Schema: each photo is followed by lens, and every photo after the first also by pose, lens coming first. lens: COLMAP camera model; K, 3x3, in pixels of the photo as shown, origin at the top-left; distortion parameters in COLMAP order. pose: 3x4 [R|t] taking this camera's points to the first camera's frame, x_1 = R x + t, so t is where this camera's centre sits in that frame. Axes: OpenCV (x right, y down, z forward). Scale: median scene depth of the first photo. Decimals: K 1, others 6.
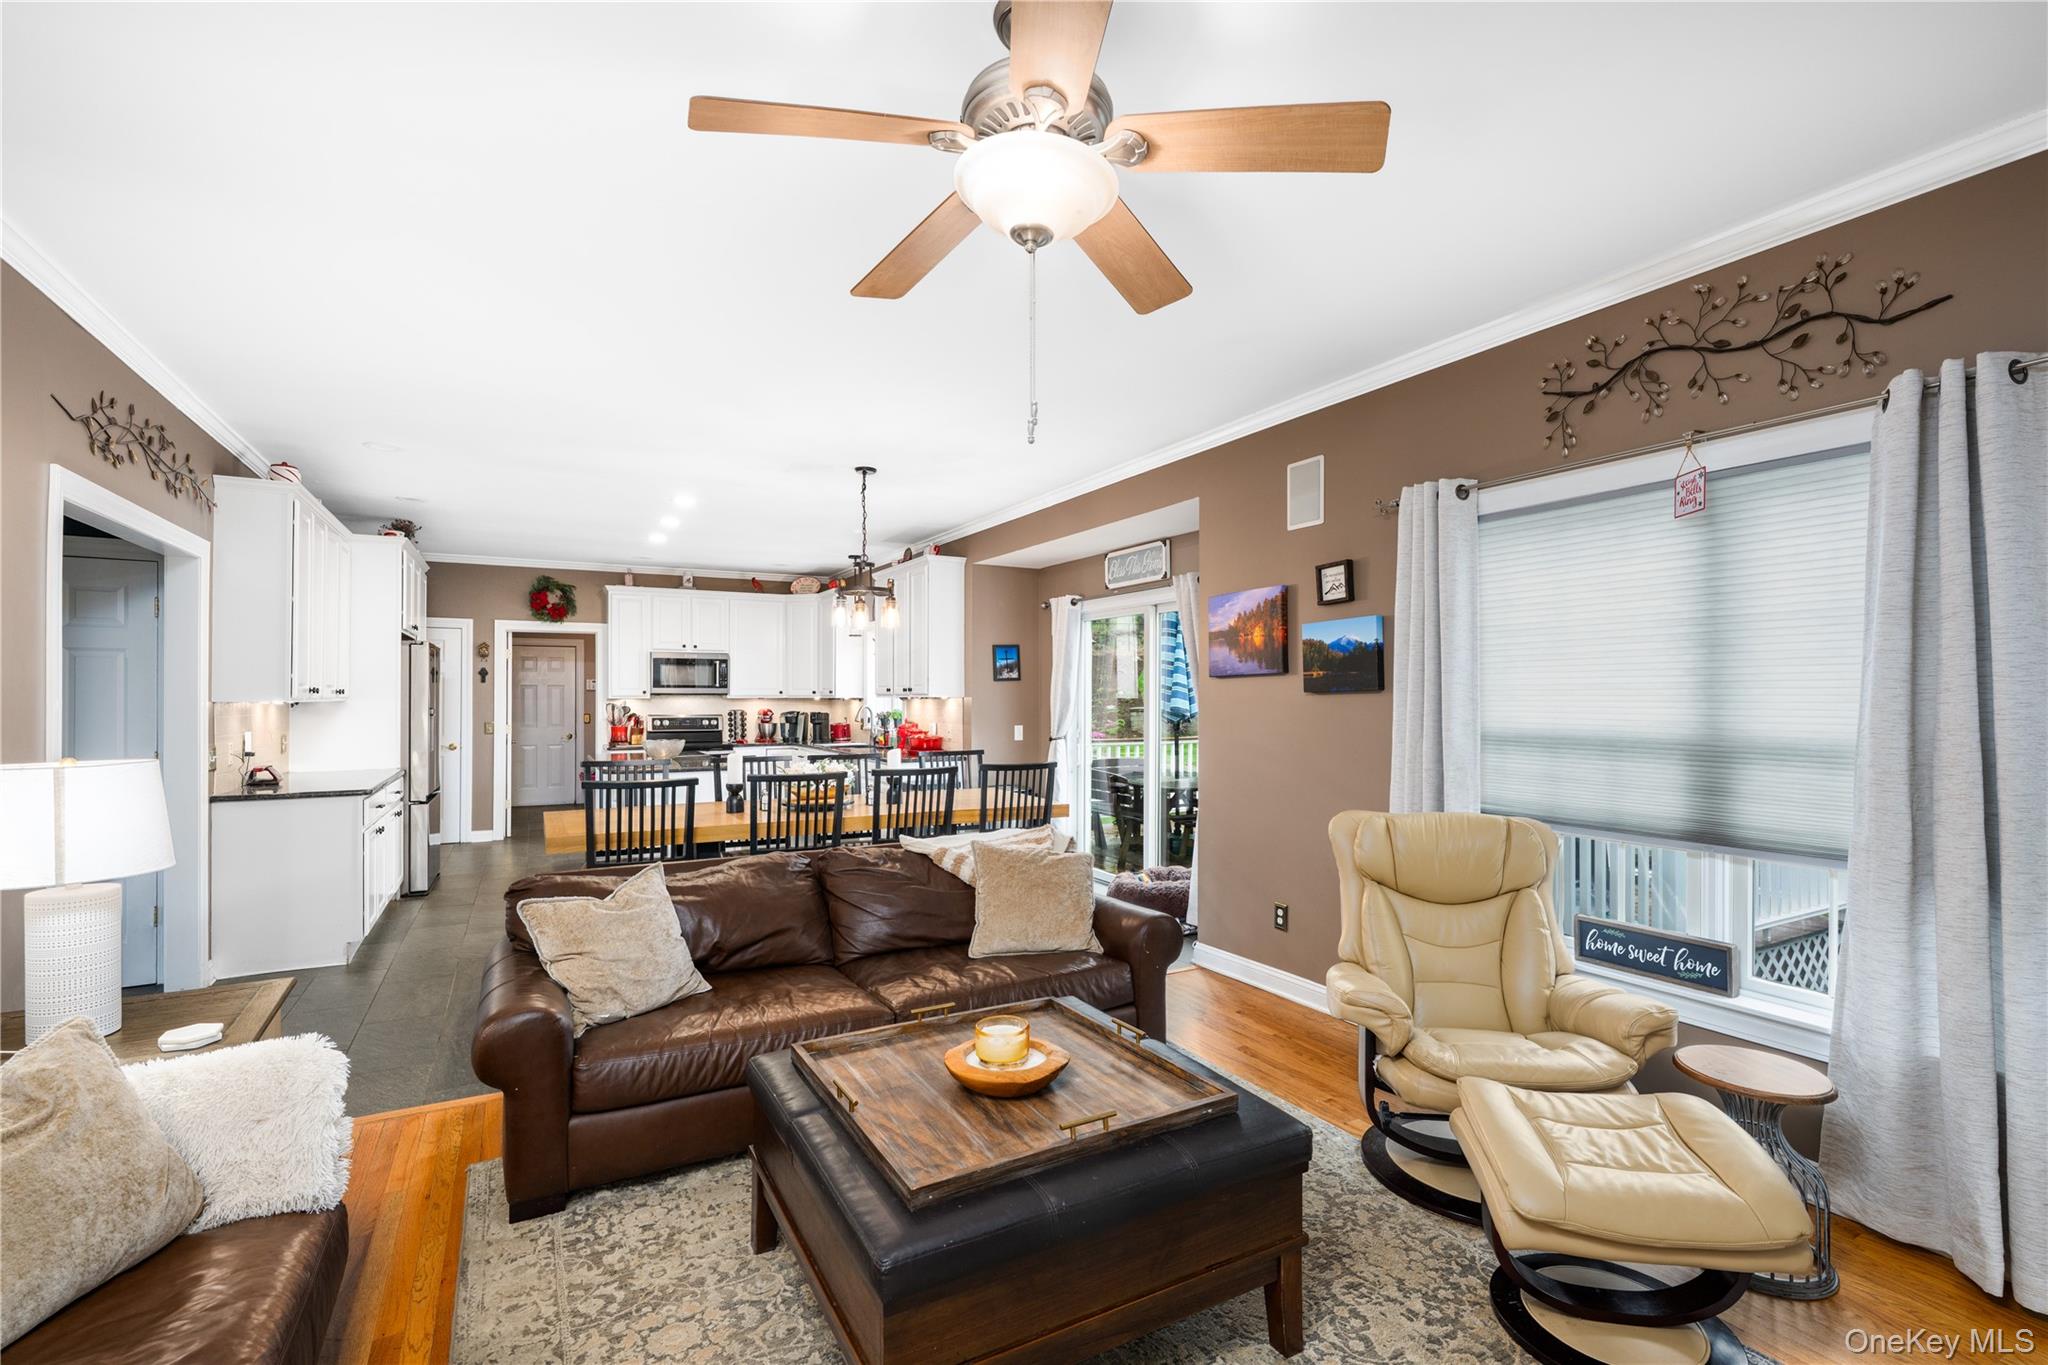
lens RADIAL K [[917.8, 0, 1020.6], [0, 917.8, 690.3], [0, 0, 1]] dist [-0.009475, 0.000238]
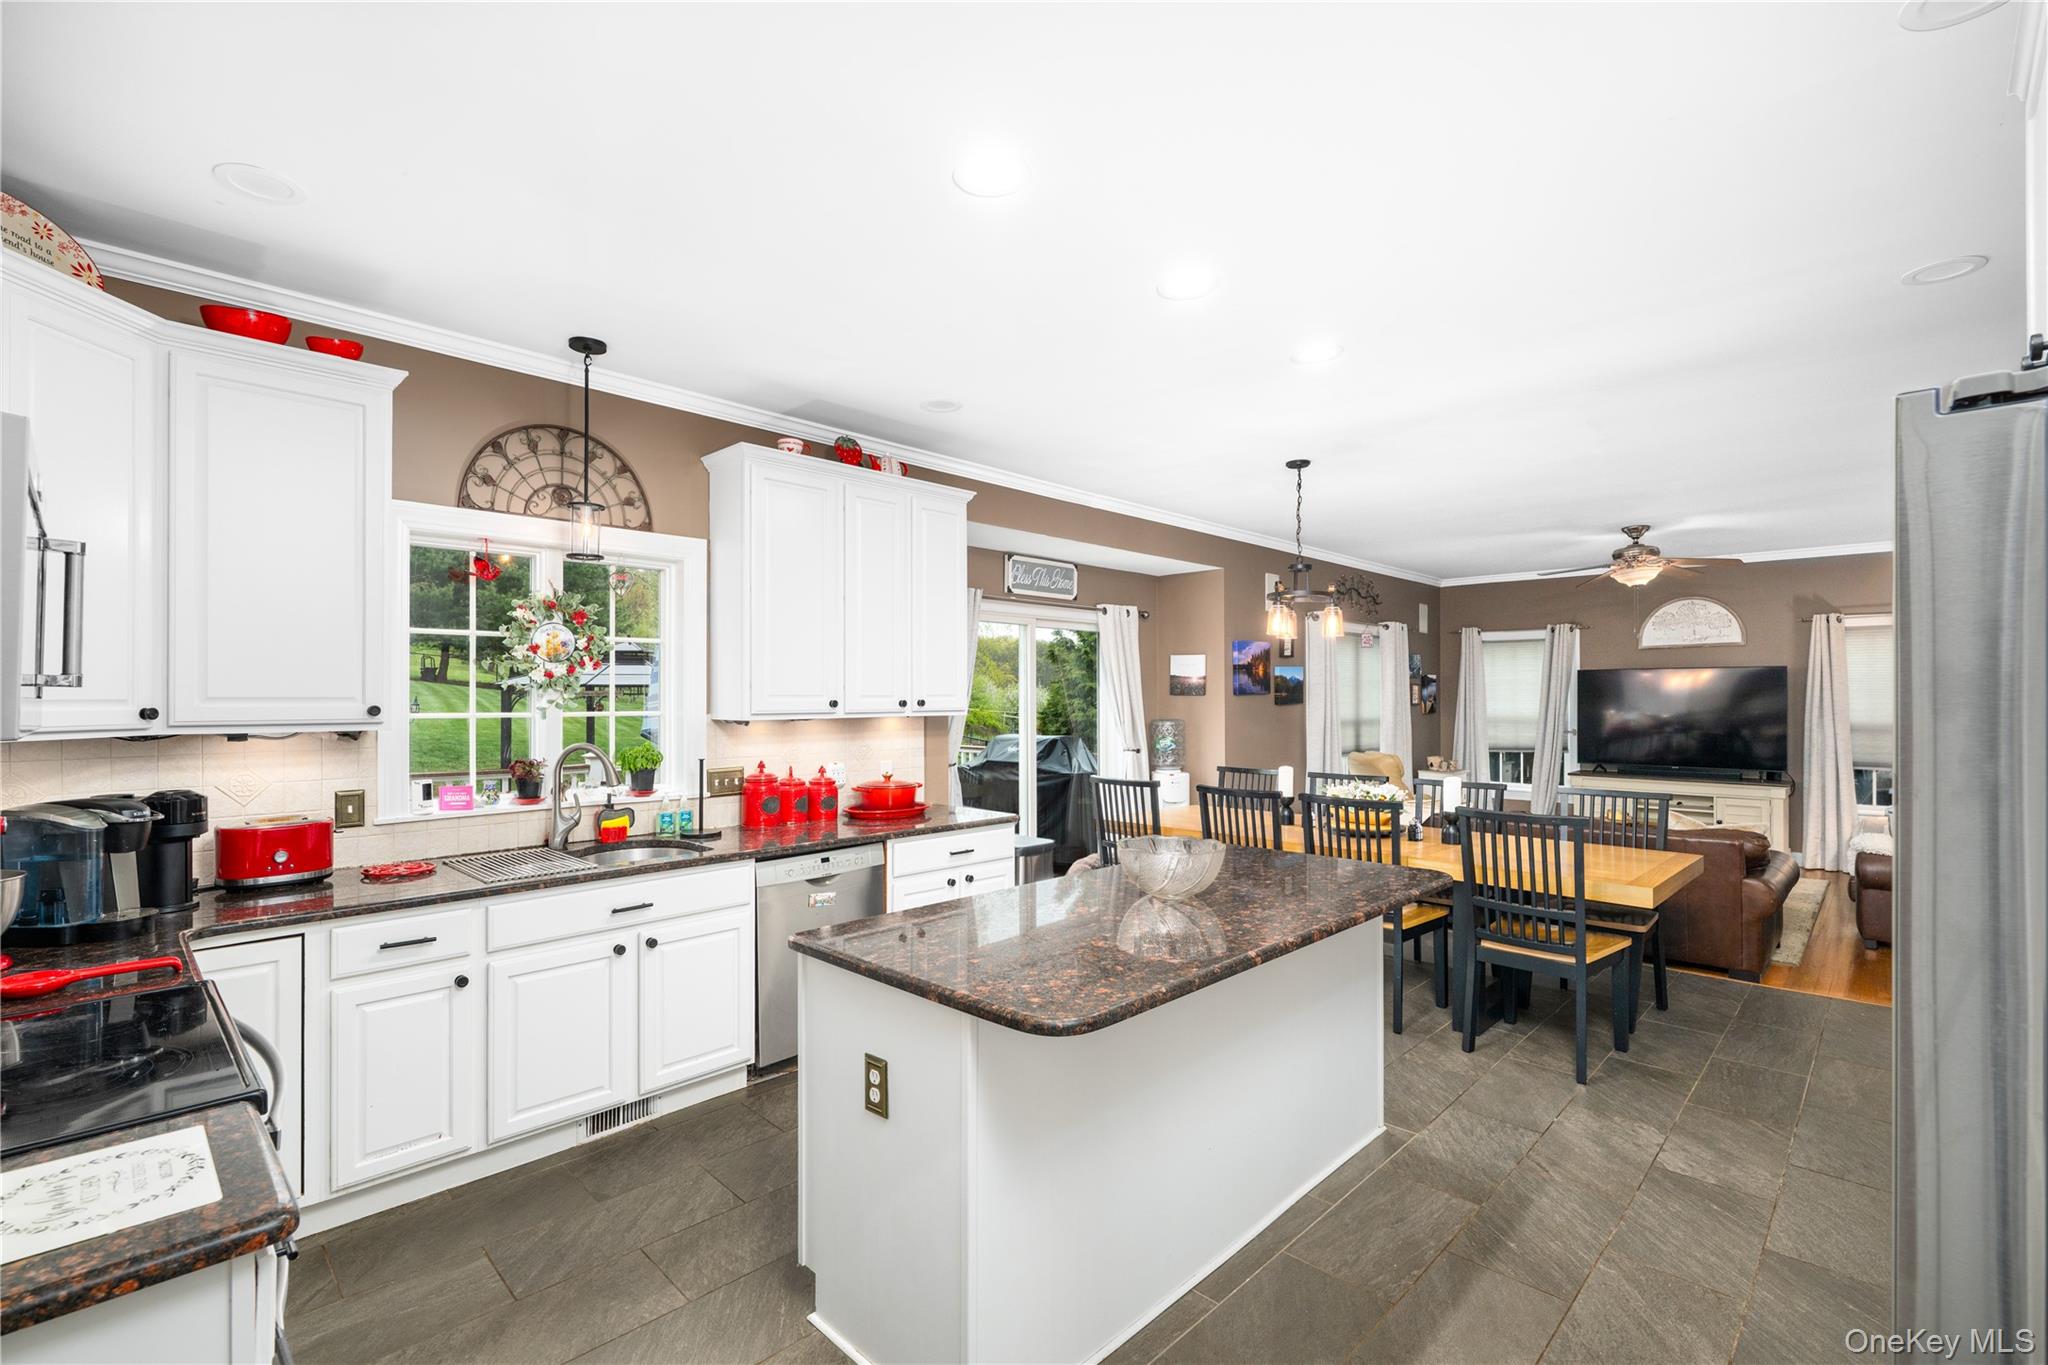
lens RADIAL K [[917.8, 0, 1009.5], [0, 917.8, 689.0], [0, 0, 1]] dist [-0.009475, 0.000238]
pose [[-0.290732, 0.012518, 0.956723, -0.586179], [-0.001933, 0.999905, -0.013670, -0.001265], [-0.956803, -0.005823, -0.290680, 0.946302]]
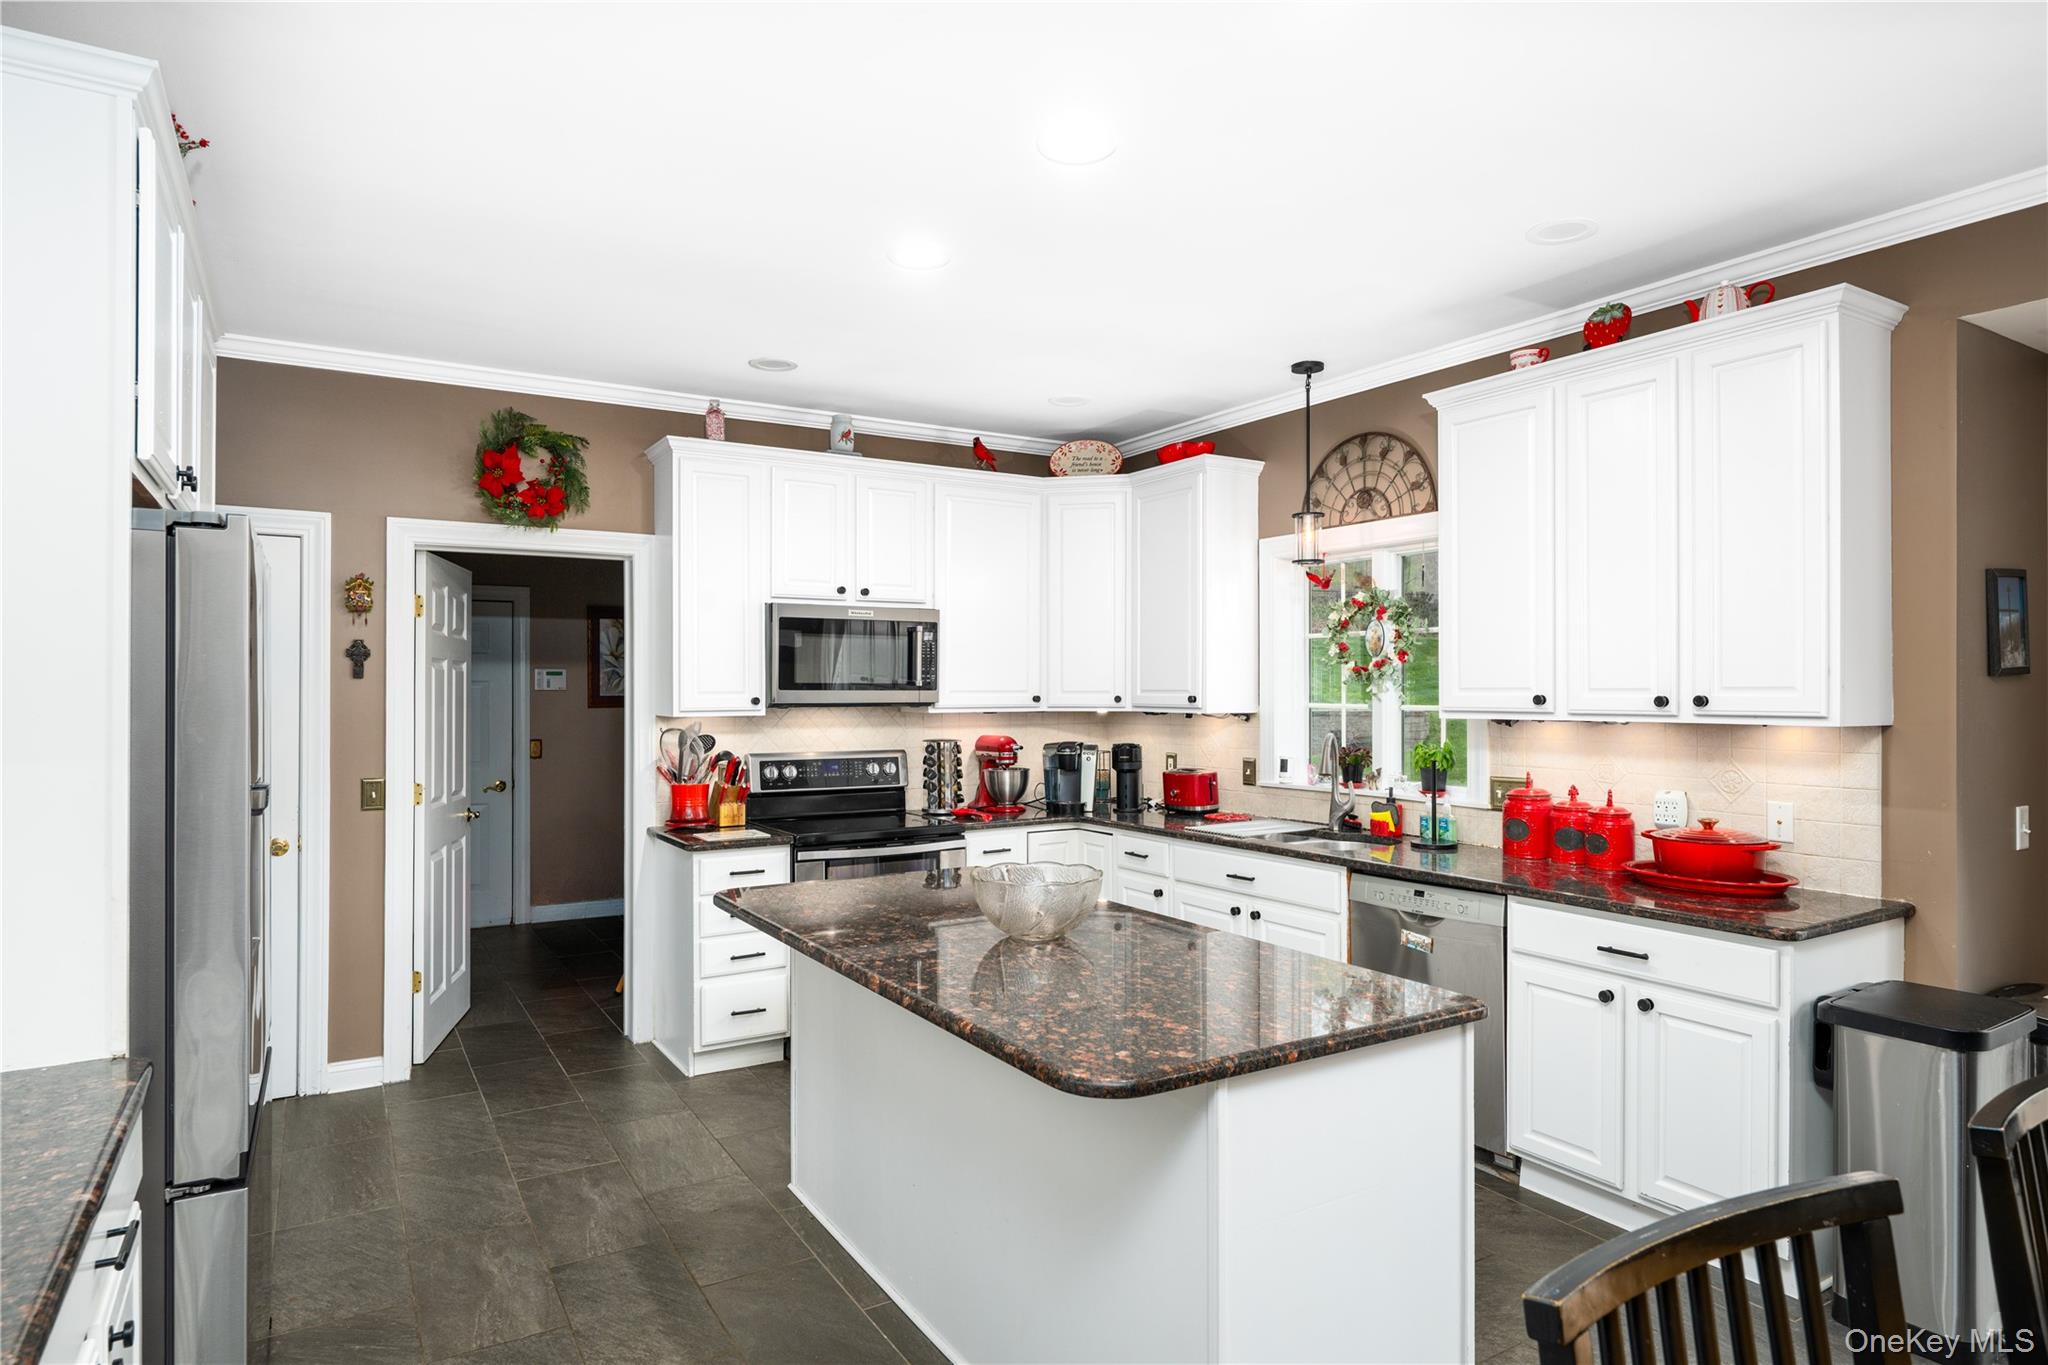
lens RADIAL K [[1145.8, 0, 1013.6], [0, 1145.8, 678.1], [0, 0, 1]] dist [-0.002866, -0.000147]
pose [[0.998523, 0.000330, 0.054327, -0.337445], [-0.000108, 0.999992, -0.004080, -0.006268], [-0.054328, 0.004068, 0.998515, 0.501937]]
